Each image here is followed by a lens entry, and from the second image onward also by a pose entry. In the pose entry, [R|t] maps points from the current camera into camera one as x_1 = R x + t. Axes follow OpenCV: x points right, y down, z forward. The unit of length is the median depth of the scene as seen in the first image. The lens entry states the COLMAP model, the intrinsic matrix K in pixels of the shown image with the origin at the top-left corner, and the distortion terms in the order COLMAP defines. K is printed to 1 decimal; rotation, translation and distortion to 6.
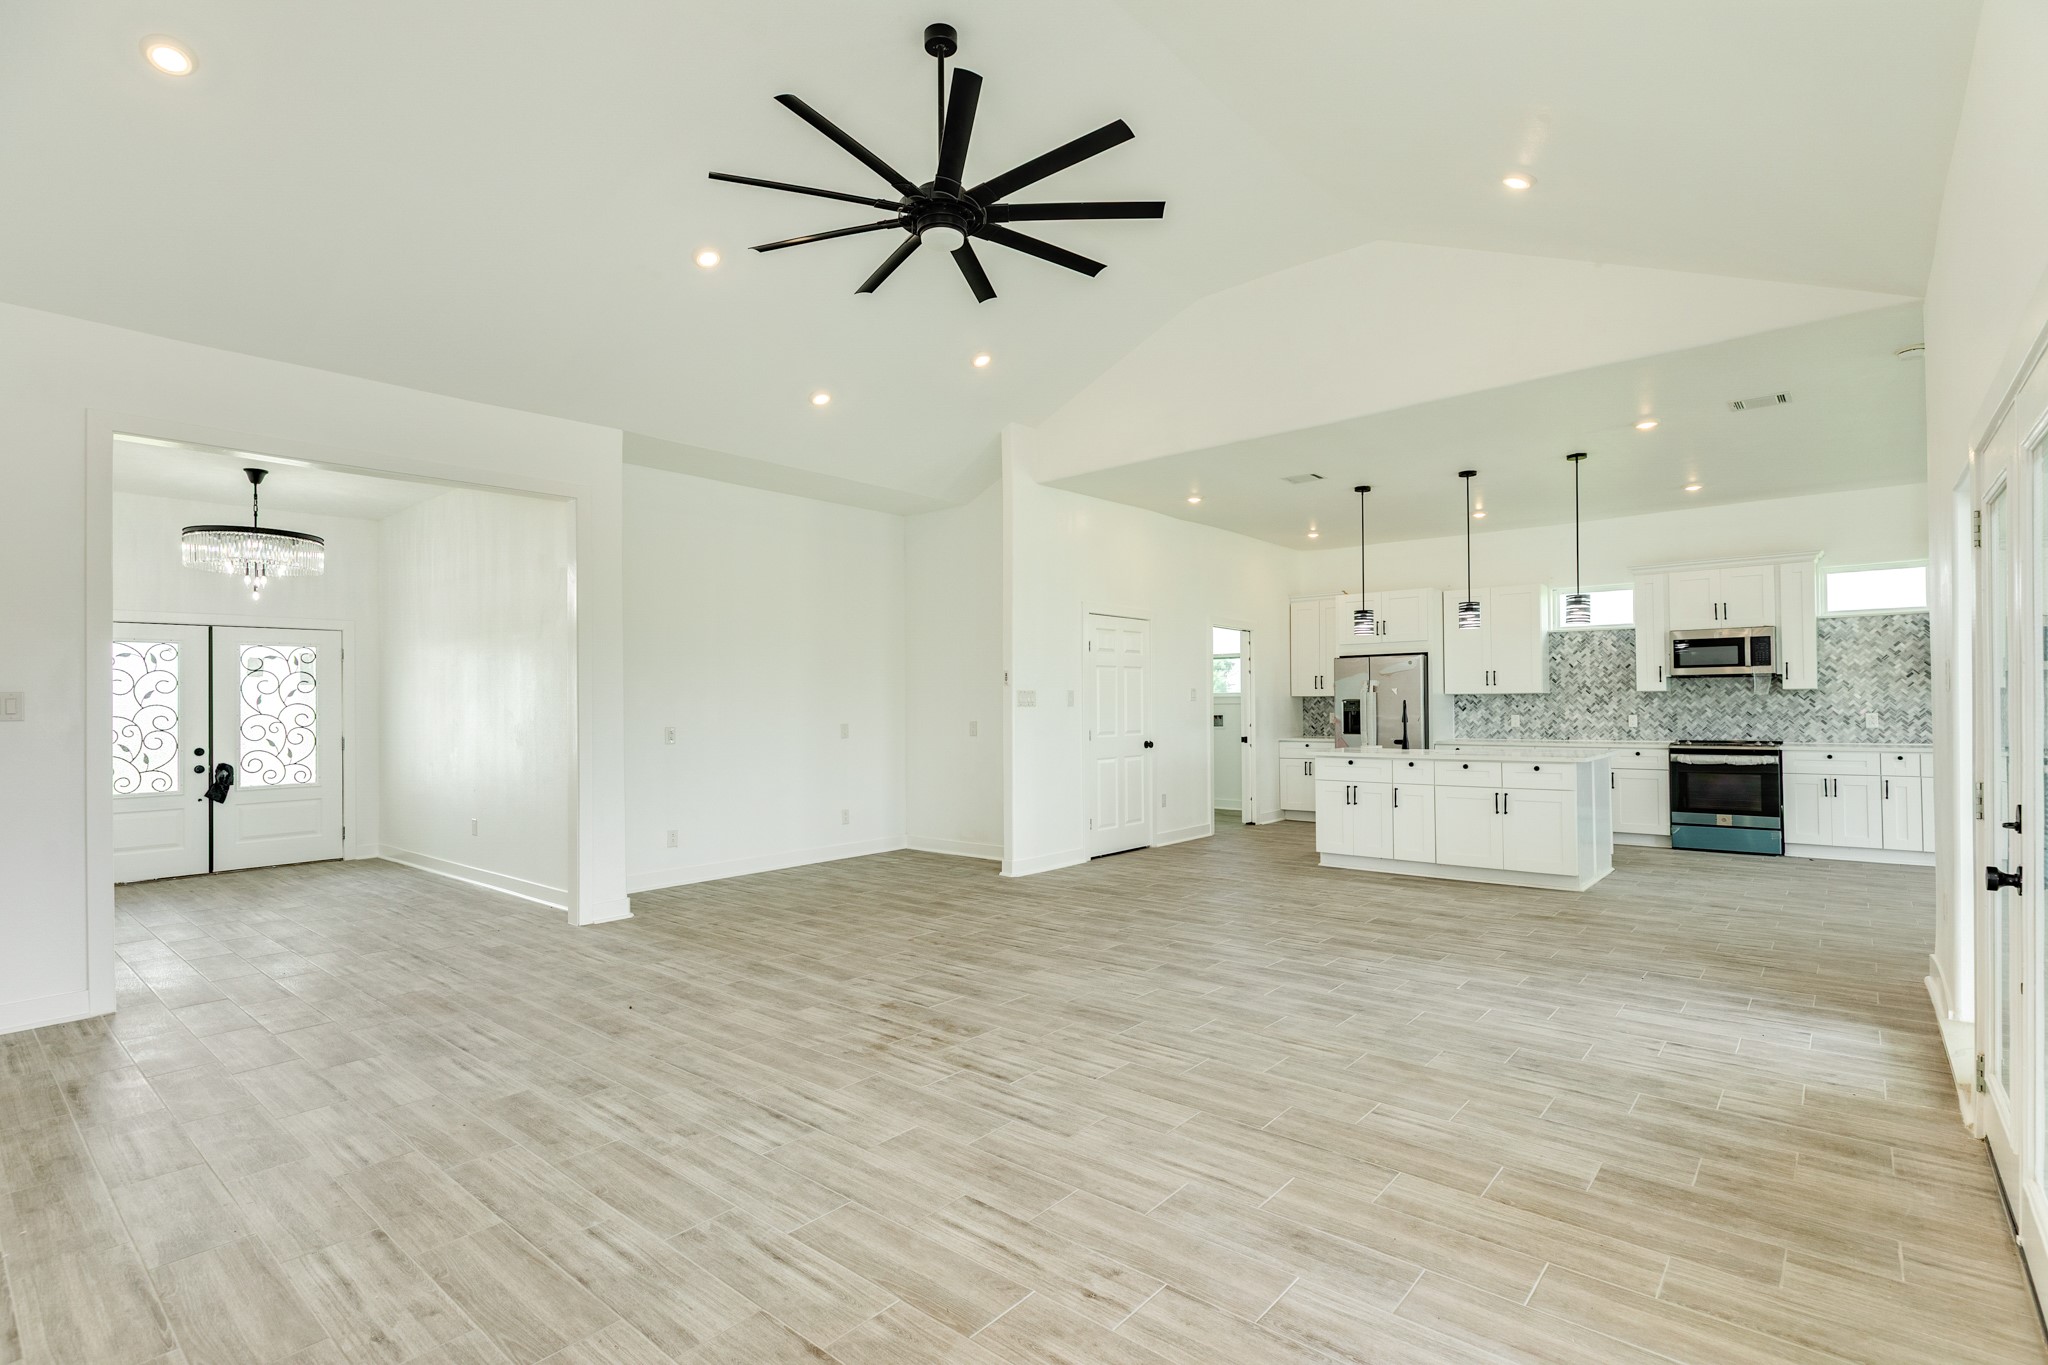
lens RADIAL K [[972.9, 0, 1021.8], [0, 972.9, 689.2], [0, 0, 1]] dist [-0.008208, 0.002133]
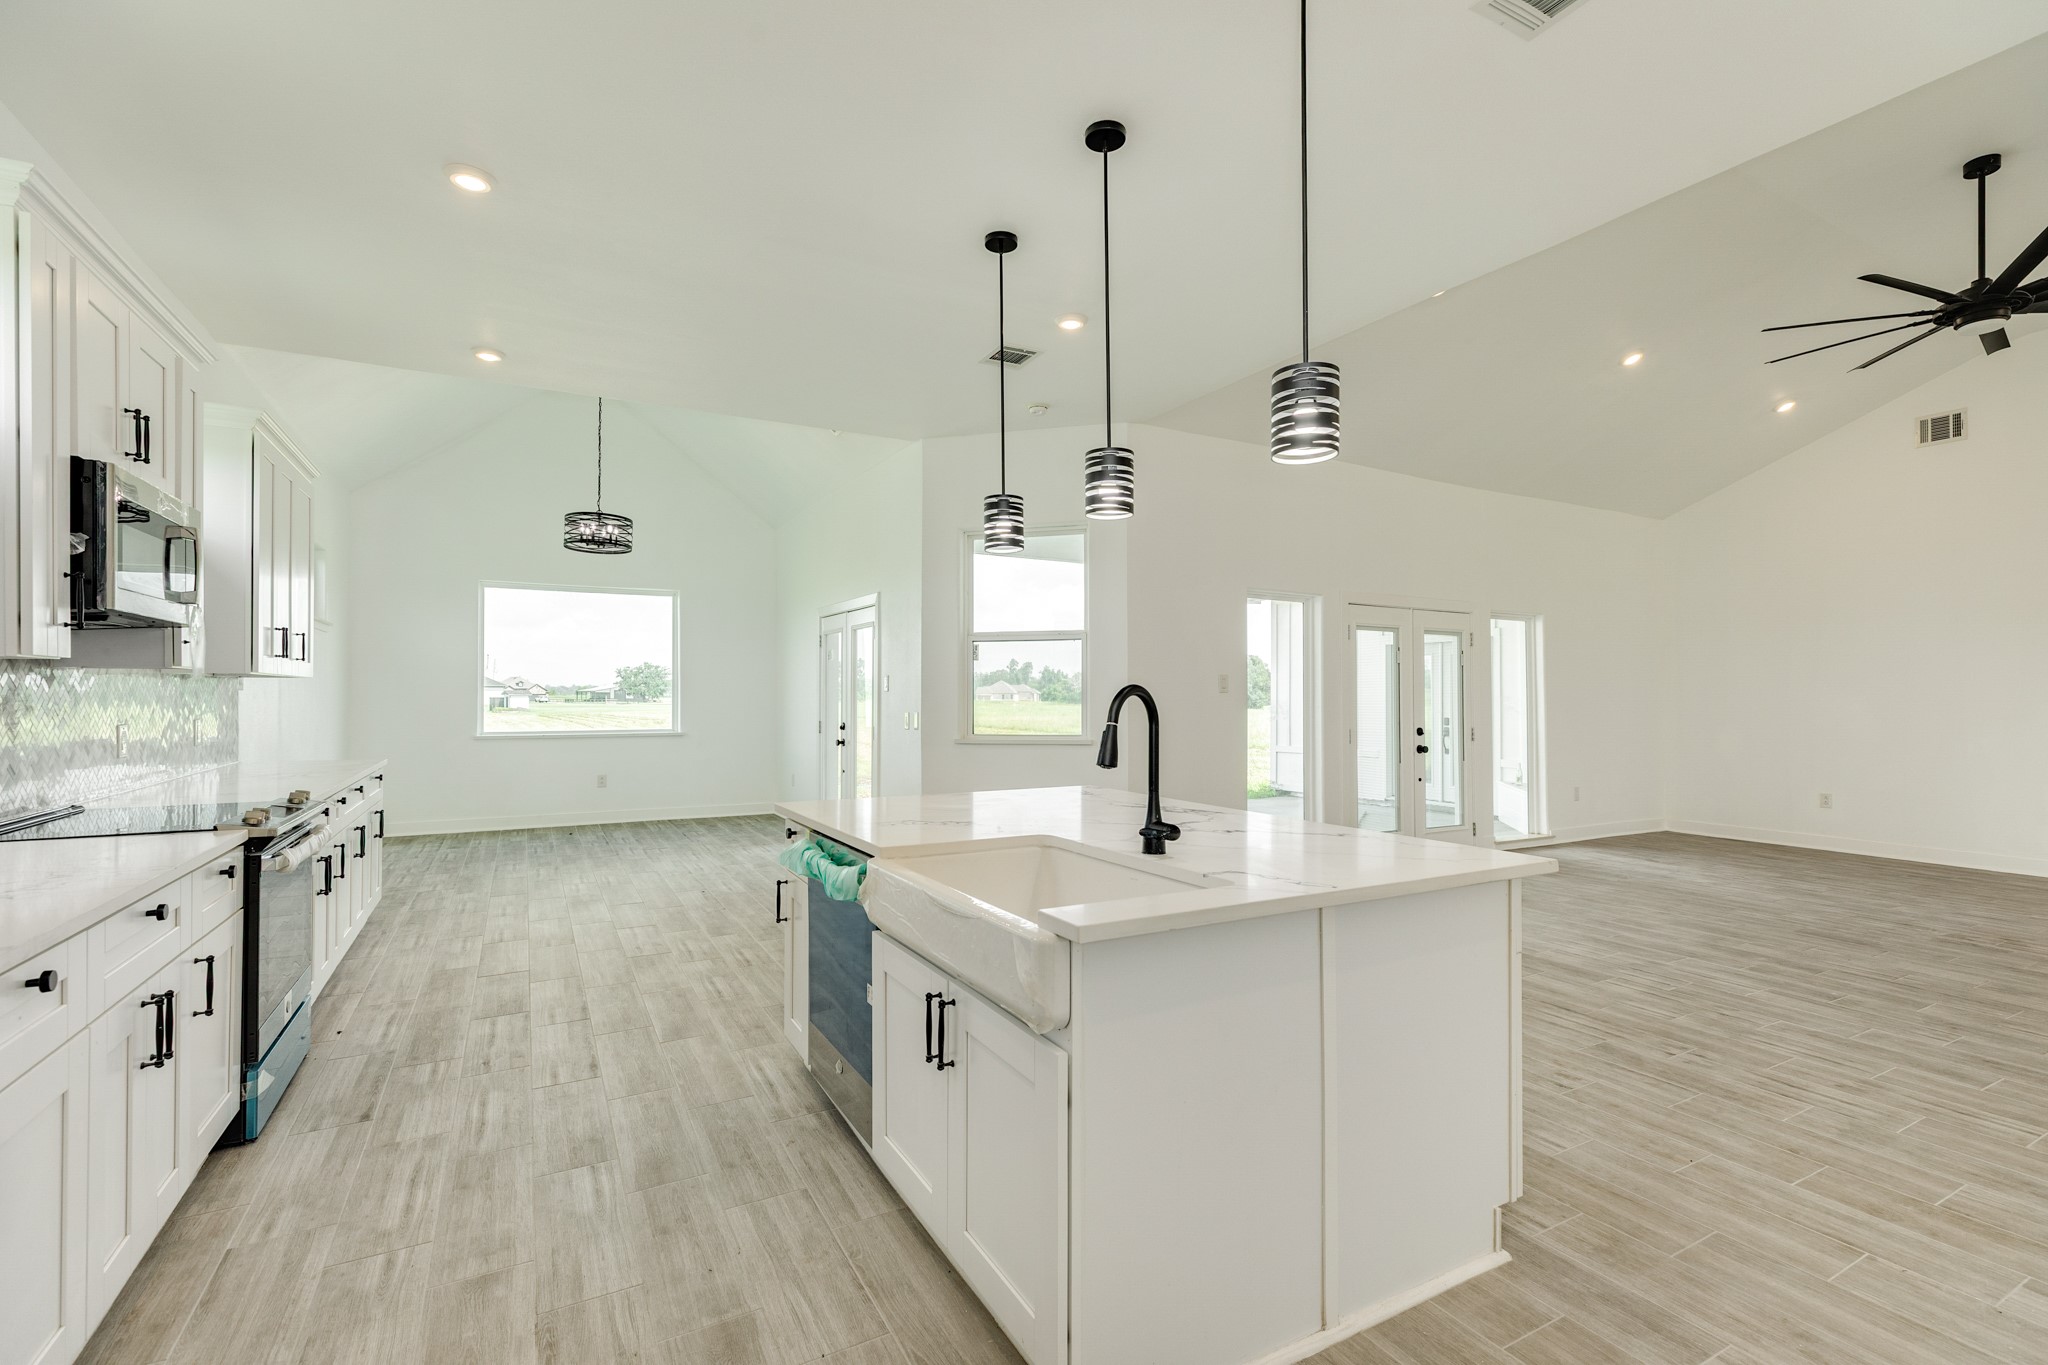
lens RADIAL K [[911.7, 0, 1022.4], [0, 911.7, 687.8], [0, 0, 1]] dist [0.004206, -0.000049]
pose [[-0.935765, 0.008773, 0.352515, 0.549770], [-0.001260, 0.999601, -0.028220, 0.032127], [-0.352622, -0.026852, -0.935380, 2.094072]]
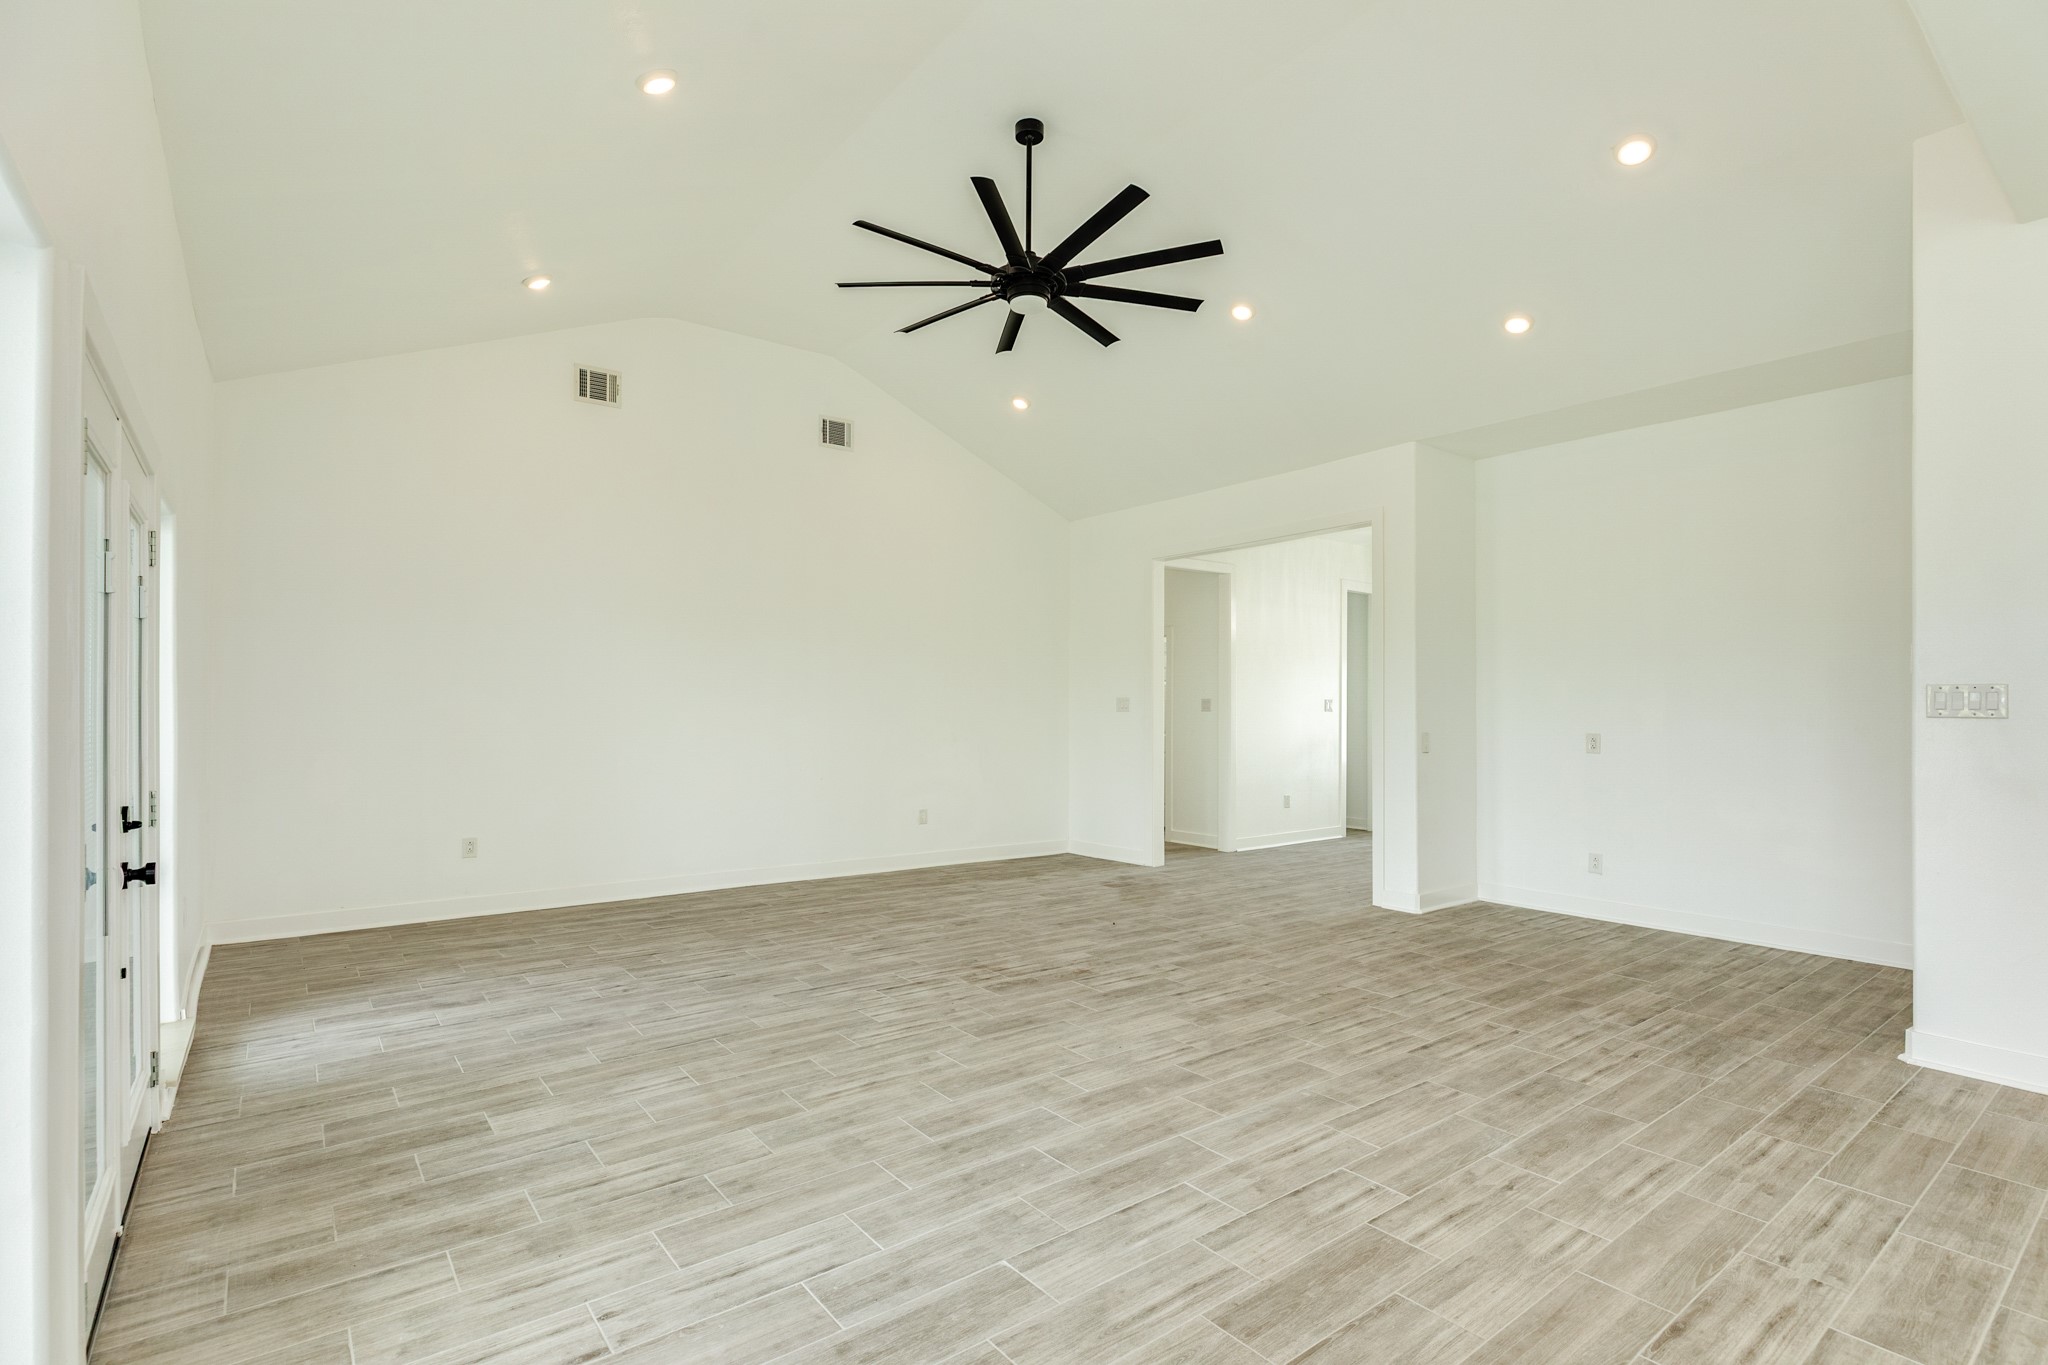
lens RADIAL K [[972.9, 0, 1023.2], [0, 972.9, 689.3], [0, 0, 1]] dist [-0.008208, 0.002133]
pose [[-0.200331, -0.009204, -0.979685, 0.864508], [0.012492, 0.999851, -0.011948, 0.005831], [0.979649, -0.014632, -0.200186, 1.006651]]
